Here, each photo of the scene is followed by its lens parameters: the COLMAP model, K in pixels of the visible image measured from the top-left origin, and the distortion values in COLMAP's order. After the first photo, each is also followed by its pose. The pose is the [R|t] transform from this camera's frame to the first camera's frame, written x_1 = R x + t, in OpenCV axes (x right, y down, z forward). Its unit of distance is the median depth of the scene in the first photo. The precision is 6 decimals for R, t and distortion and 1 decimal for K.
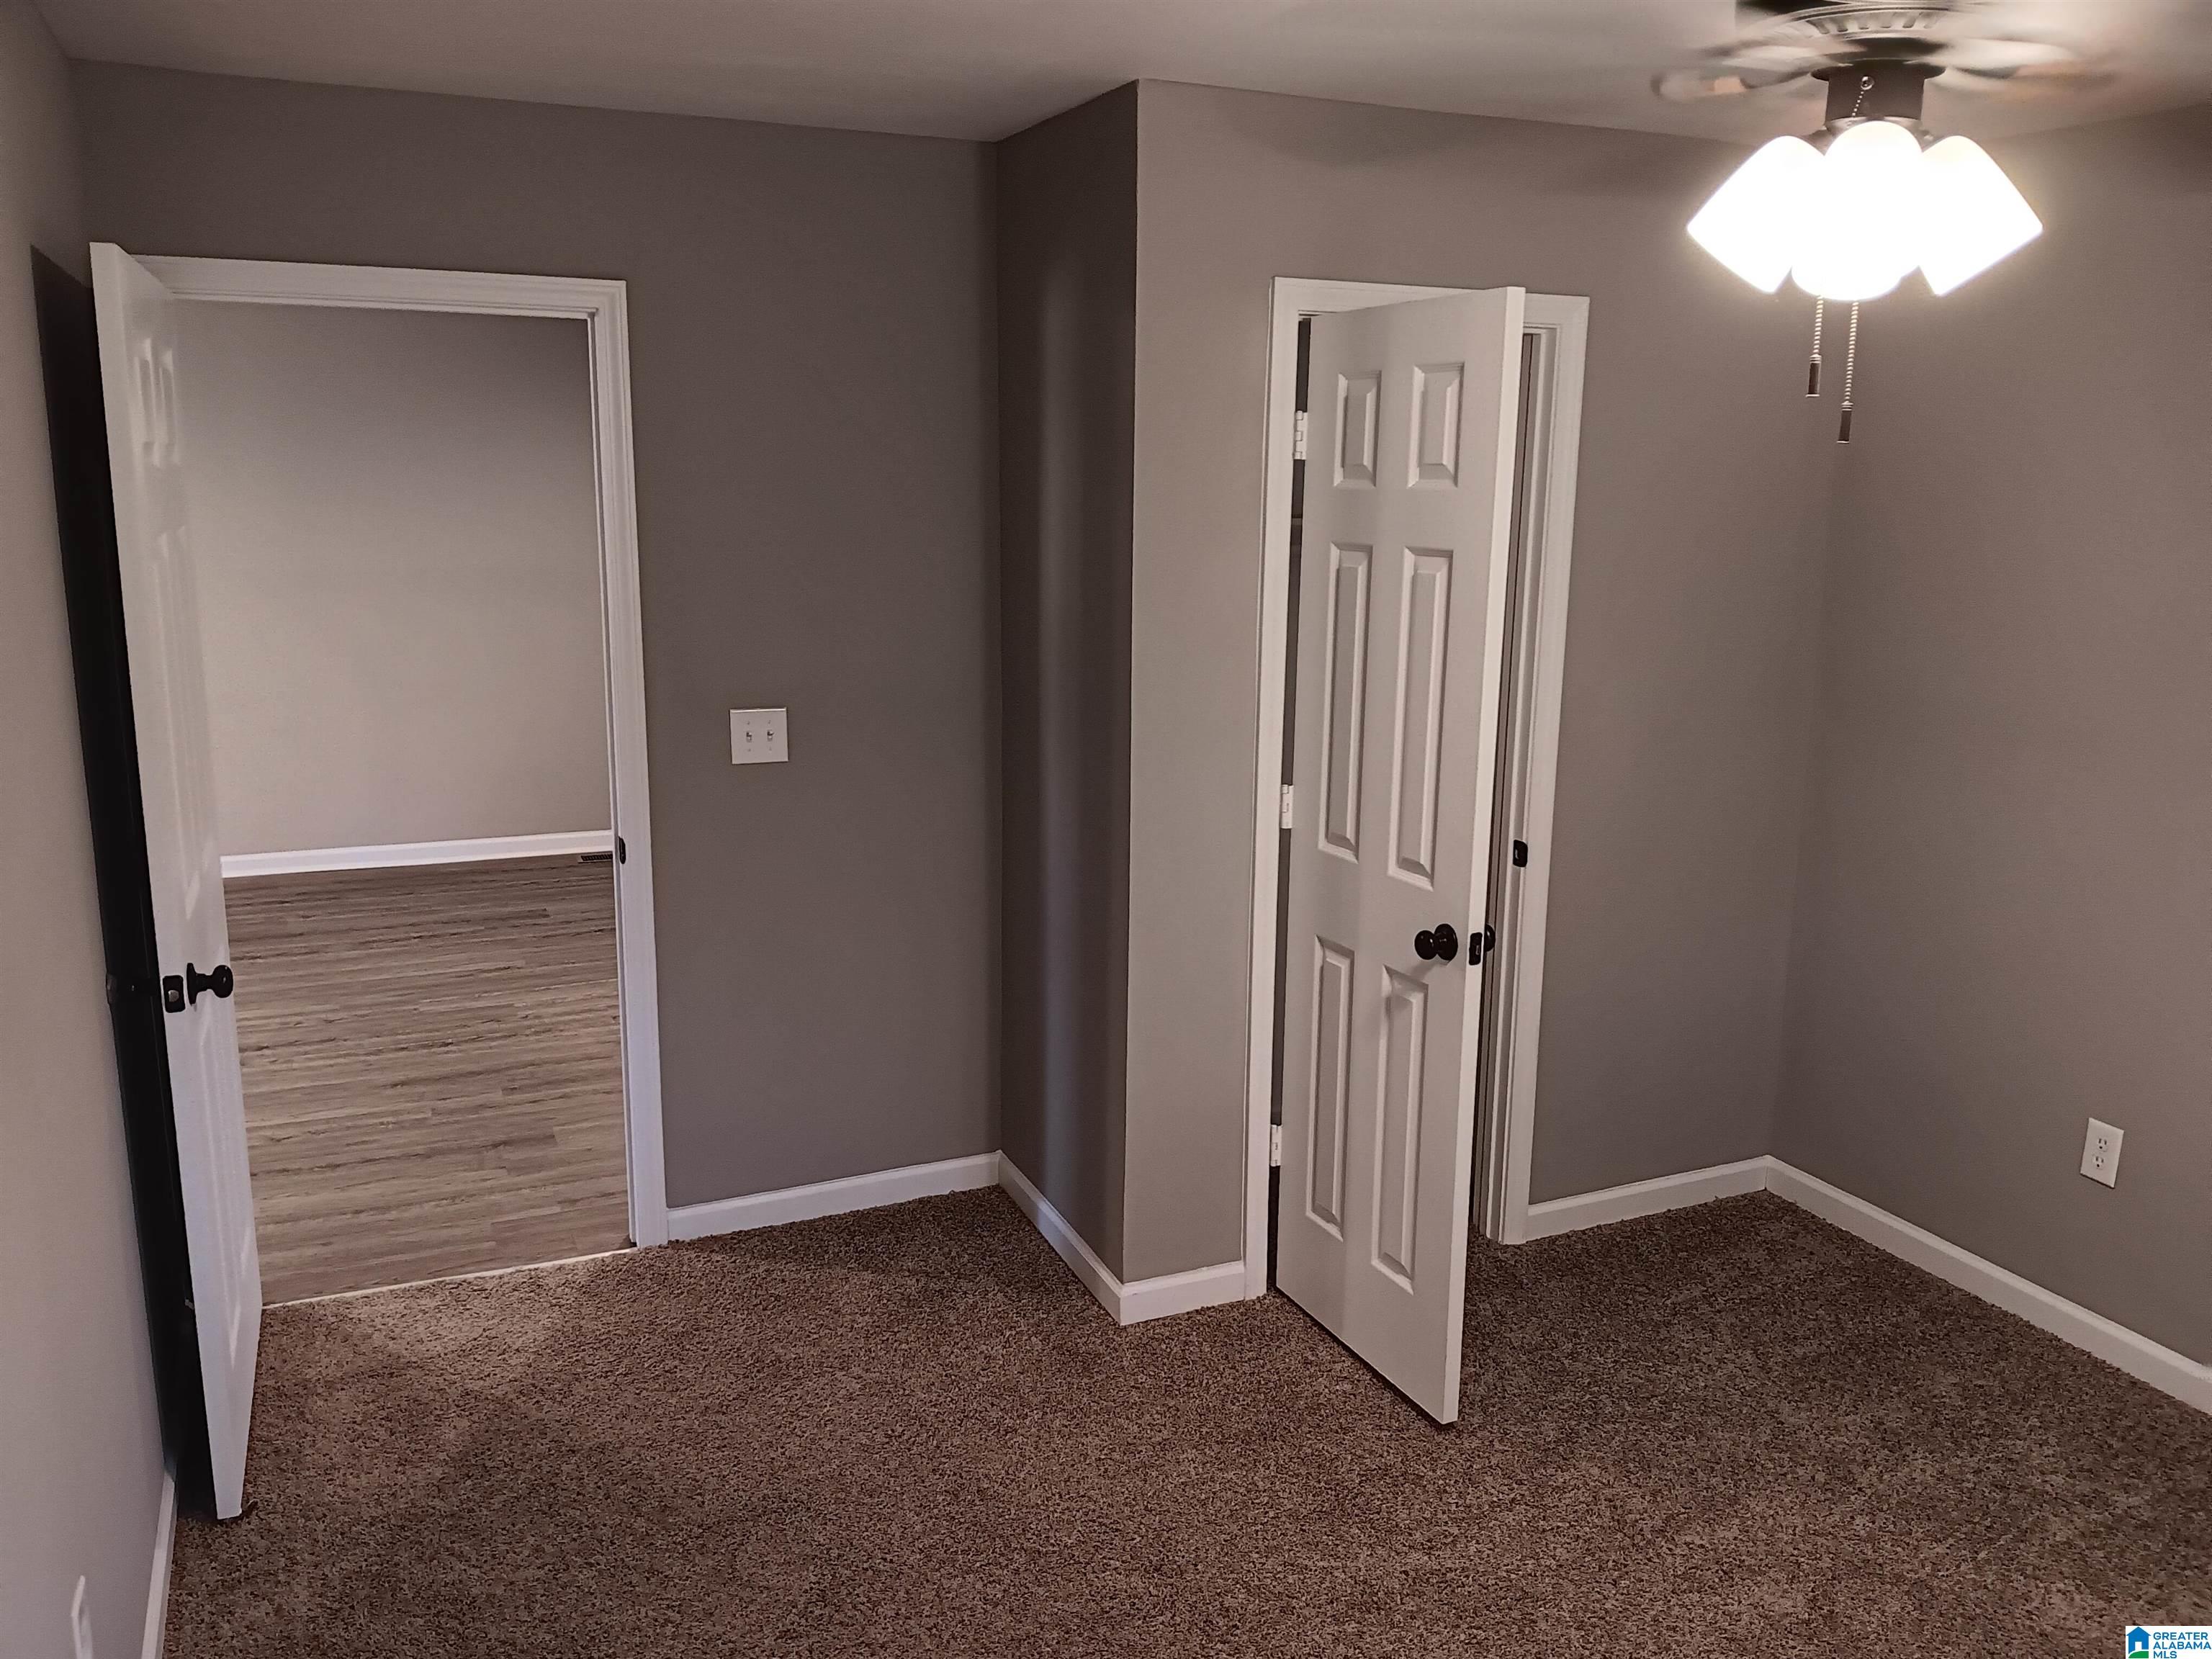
lens RADIAL K [[1703.3, 0, 1119.6], [0, 1703.3, 839.6], [0, 0, 1]] dist [0.148722, -0.363646]
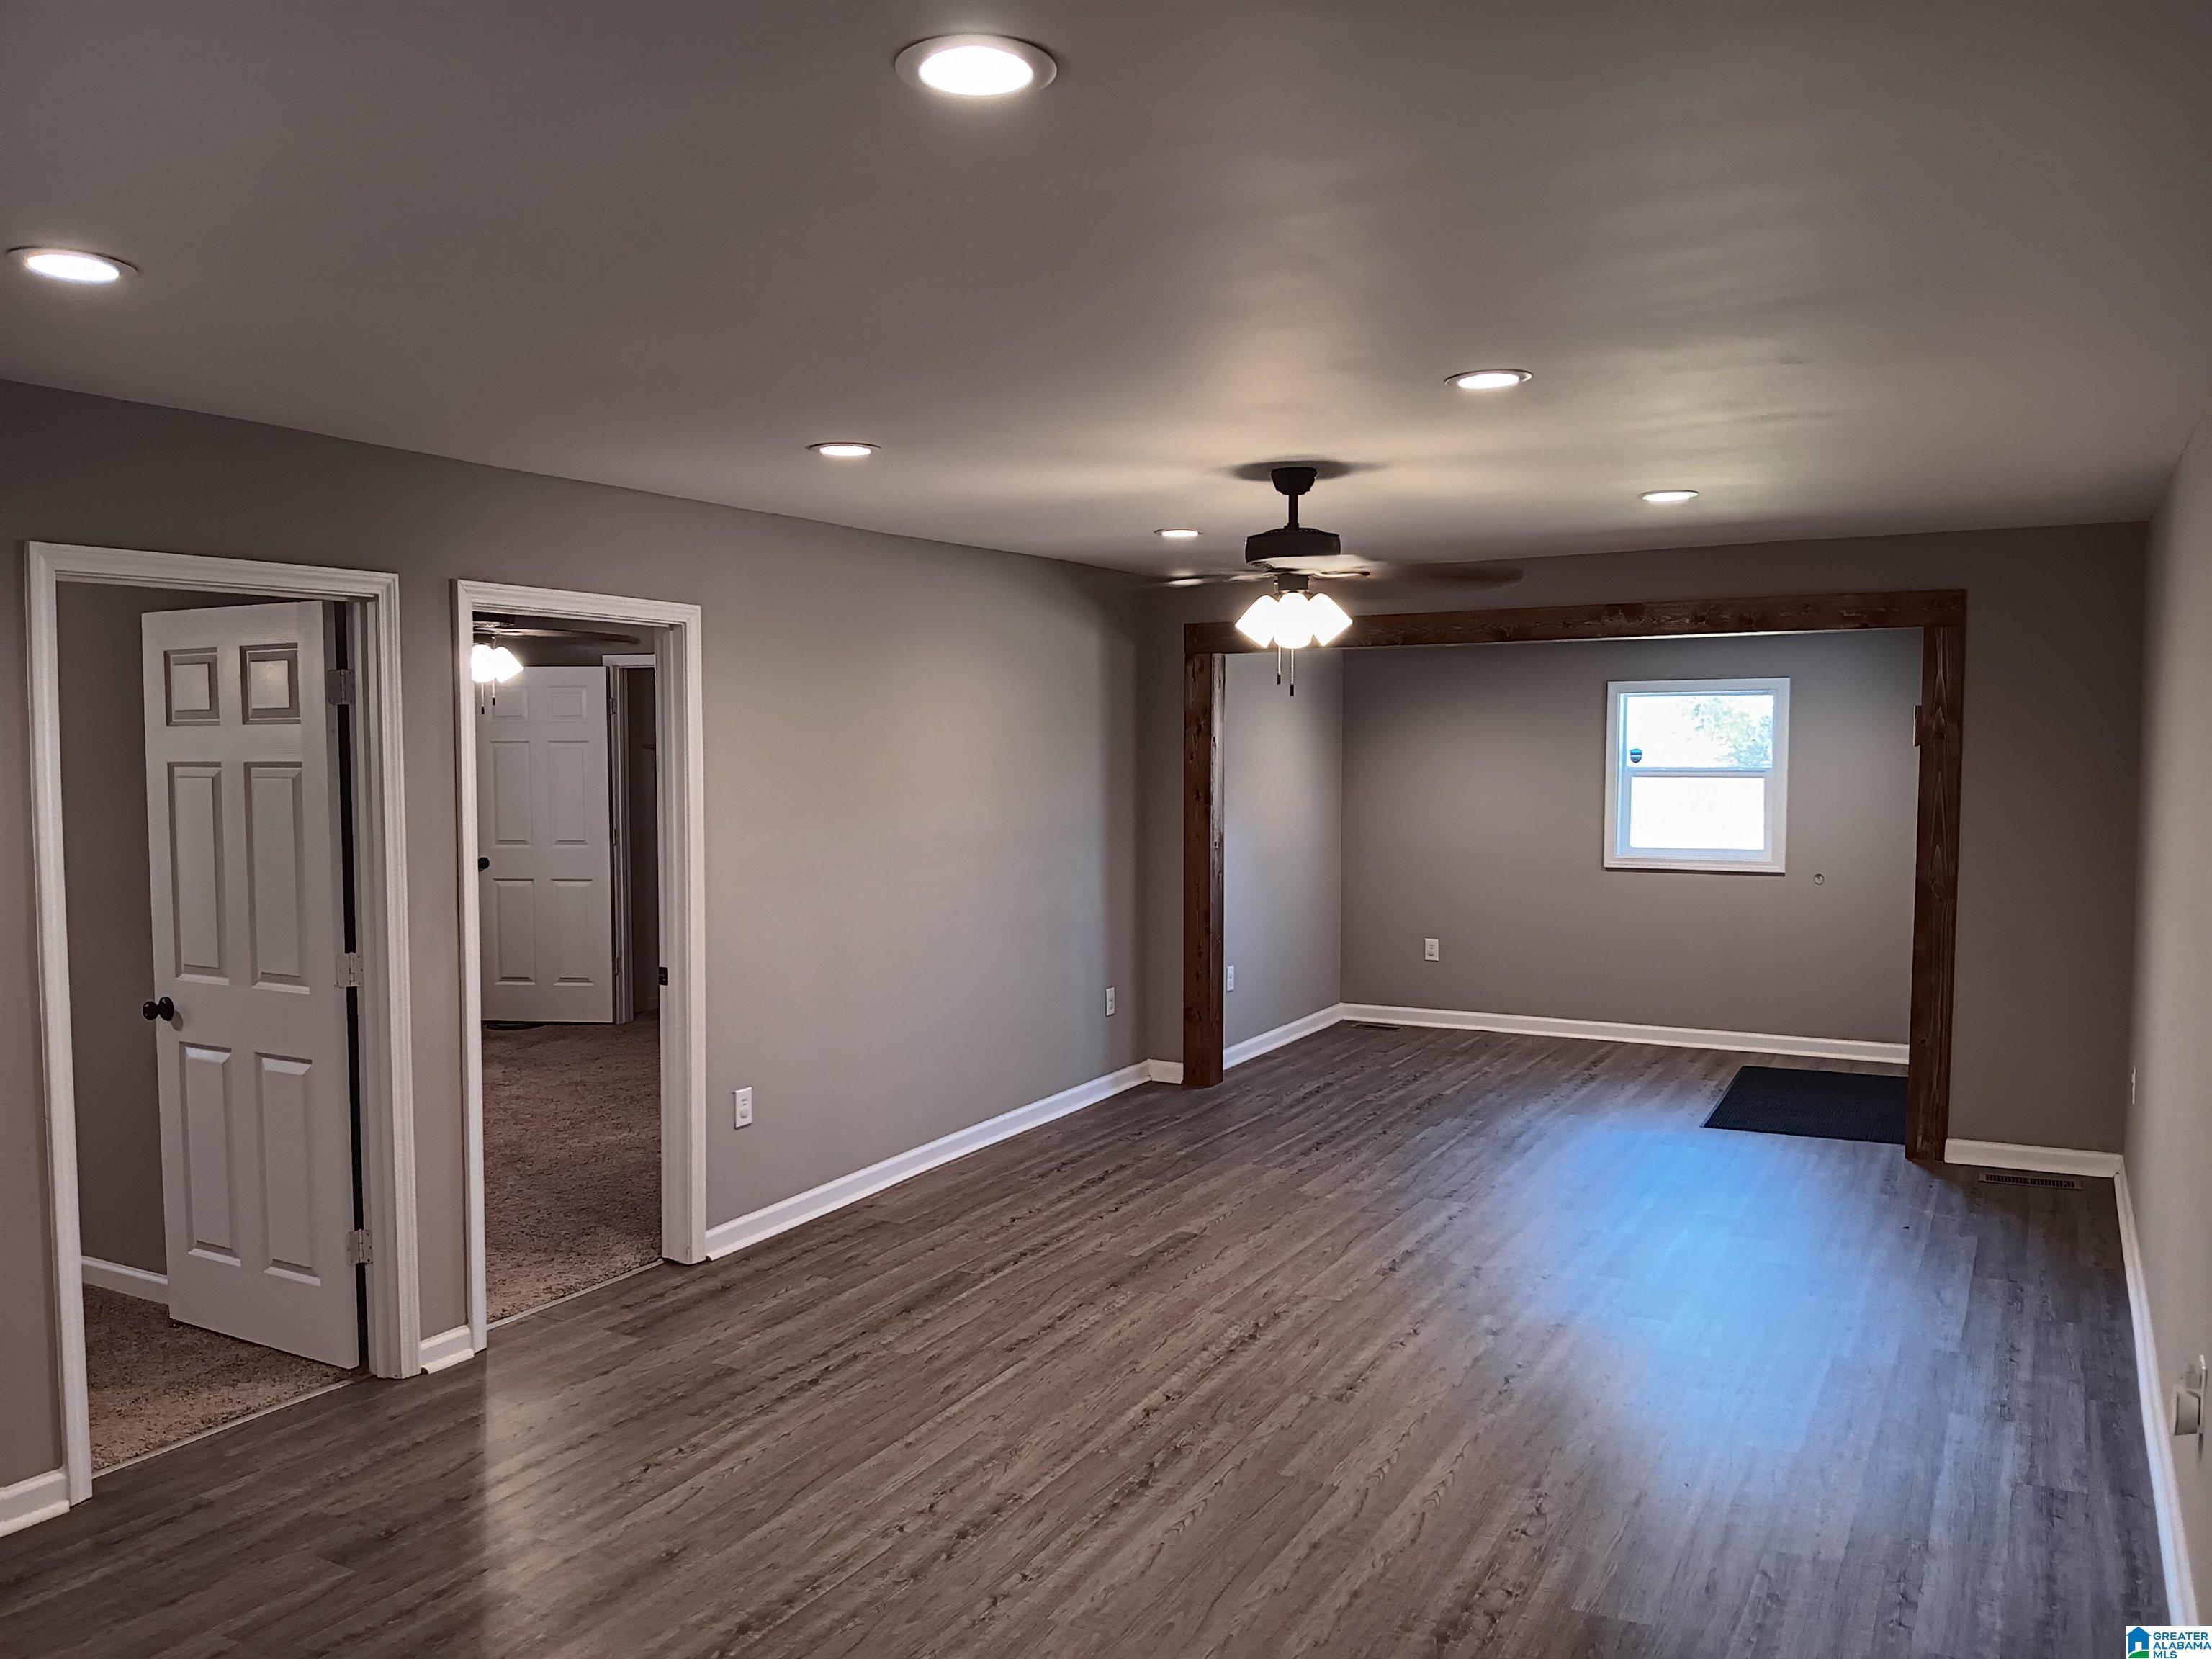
lens RADIAL K [[1703.3, 0, 1119.6], [0, 1703.3, 839.6], [0, 0, 1]] dist [0.148722, -0.363646]
pose [[-0.797604, 0.020539, -0.602831, -0.122909], [-0.136079, 0.967527, 0.213011, -0.281116], [0.587630, 0.251932, -0.768909, 1.380550]]
